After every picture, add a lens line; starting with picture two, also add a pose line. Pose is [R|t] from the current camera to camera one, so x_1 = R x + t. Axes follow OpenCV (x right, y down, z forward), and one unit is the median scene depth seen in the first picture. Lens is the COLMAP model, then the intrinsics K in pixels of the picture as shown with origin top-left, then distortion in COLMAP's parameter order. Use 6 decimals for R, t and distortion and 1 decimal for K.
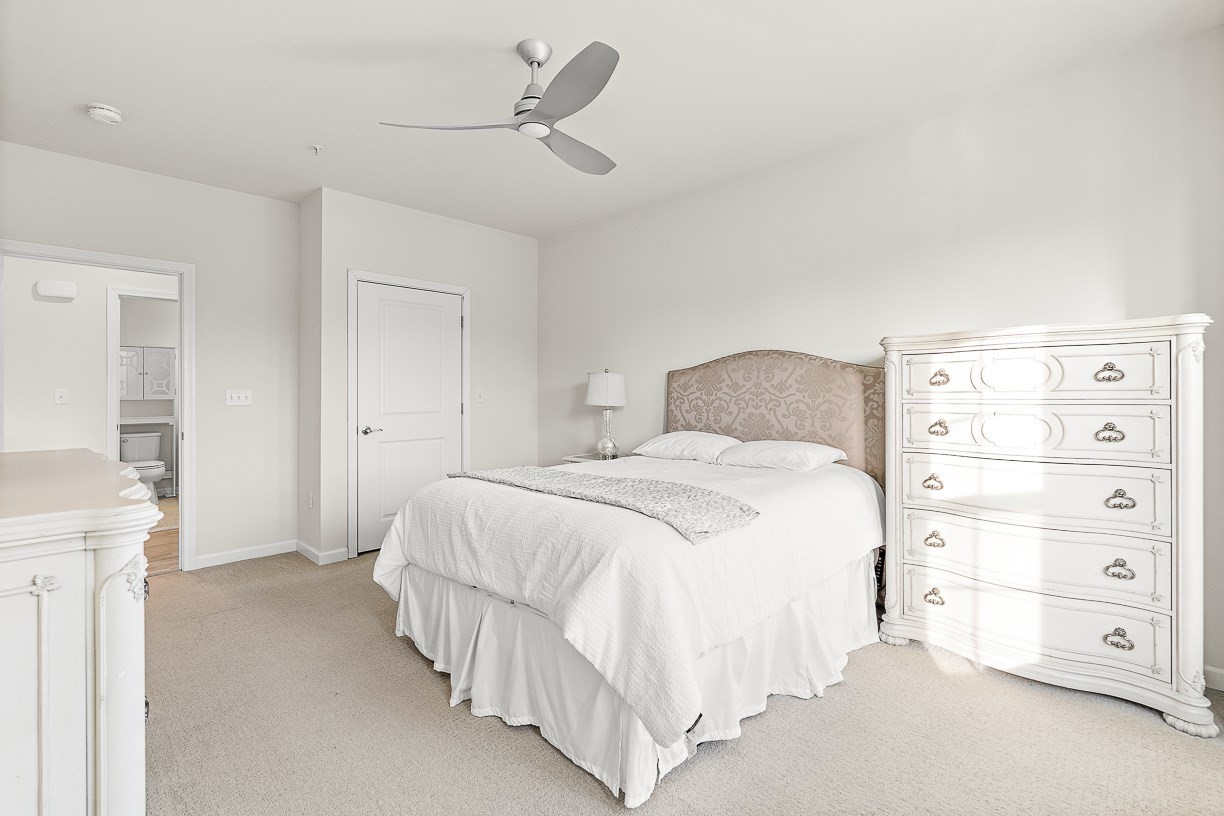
lens RADIAL K [[547.2, 0, 618.2], [0, 547.2, 411.0], [0, 0, 1]] dist [-0.002380, 0.001761]
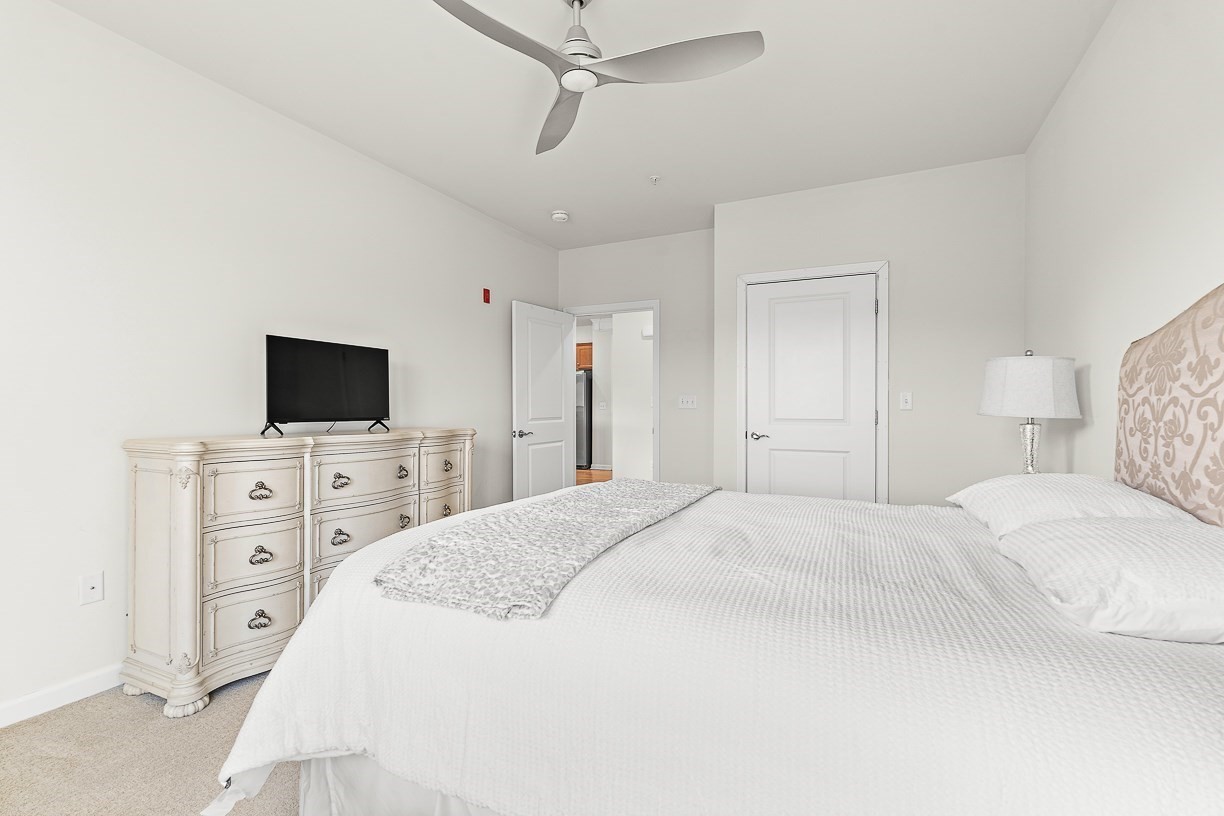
lens RADIAL K [[547.2, 0, 613.1], [0, 547.2, 399.0], [0, 0, 1]] dist [-0.002380, 0.001761]
pose [[0.351246, -0.013864, -0.936181, 0.409761], [-0.020074, 0.999549, -0.022334, -0.007403], [0.936068, 0.026638, 0.350809, 0.493757]]
